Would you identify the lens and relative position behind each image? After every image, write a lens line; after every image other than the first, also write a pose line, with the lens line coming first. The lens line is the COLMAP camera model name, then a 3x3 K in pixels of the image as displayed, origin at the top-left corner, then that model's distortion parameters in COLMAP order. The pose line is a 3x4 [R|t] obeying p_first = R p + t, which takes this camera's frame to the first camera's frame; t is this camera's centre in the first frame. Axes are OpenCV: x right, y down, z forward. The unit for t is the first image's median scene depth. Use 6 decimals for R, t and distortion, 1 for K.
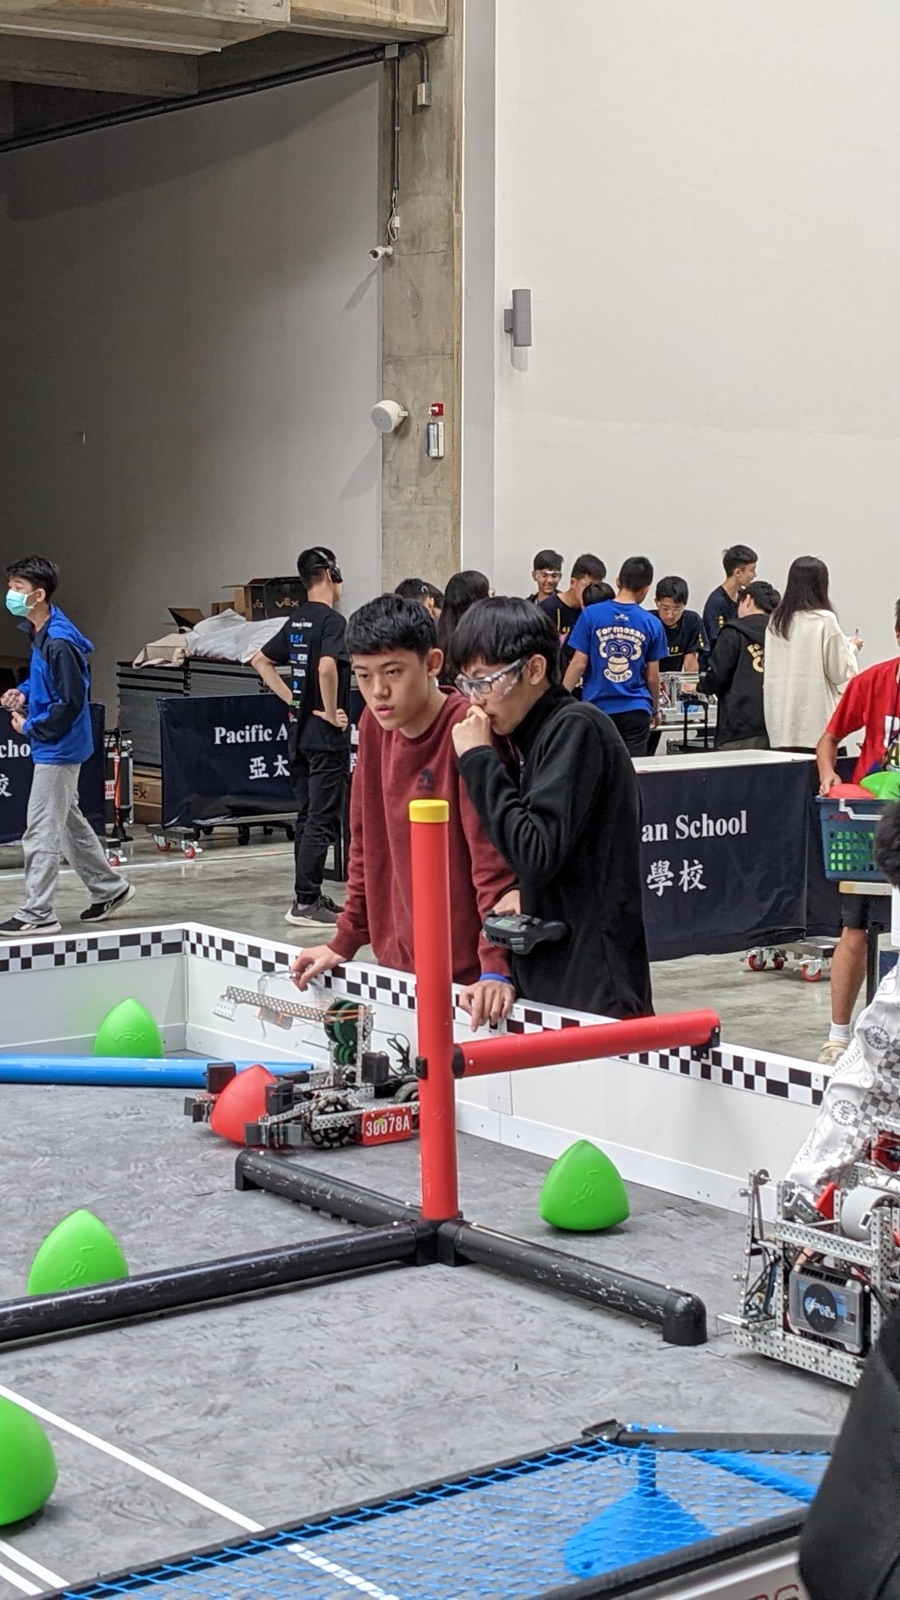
lens RADIAL K [[2373.5, 0, 450.0], [0, 2373.5, 800.0], [0, 0, 1]] dist [0.084046, -0.149234]
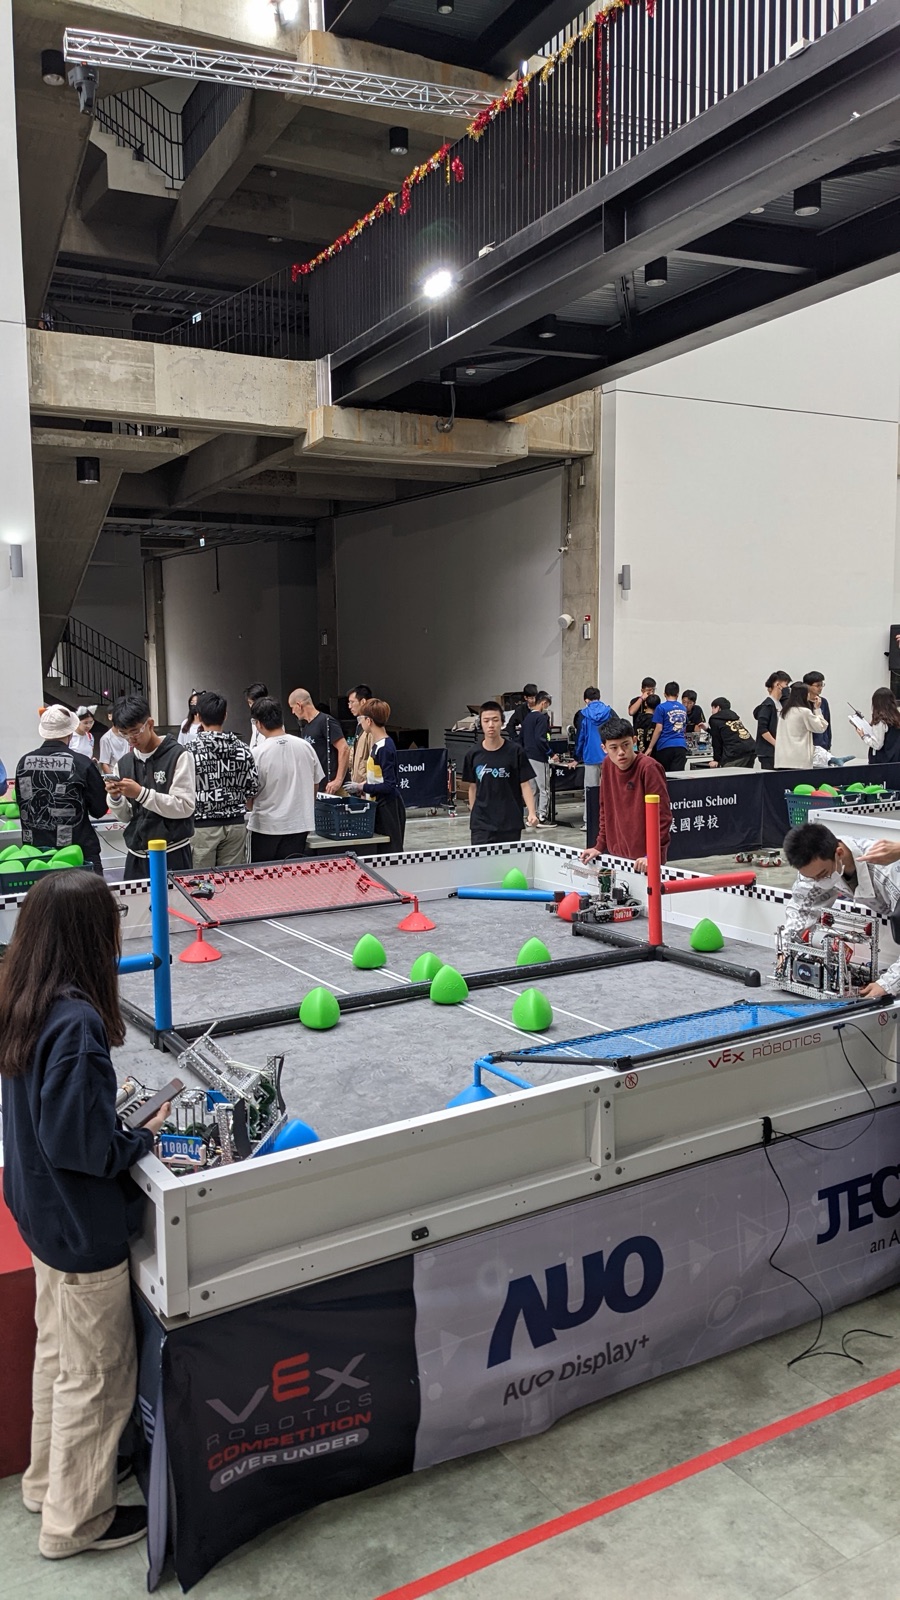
lens RADIAL K [[1082.4, 0, 450.0], [0, 1082.4, 800.0], [0, 0, 1]] dist [0.052406, -0.001133]
pose [[0.993460, -0.001259, -0.114170, -0.078681], [0.002592, 0.999930, 0.011529, -0.007004], [0.114148, -0.011750, 0.993394, -0.229954]]
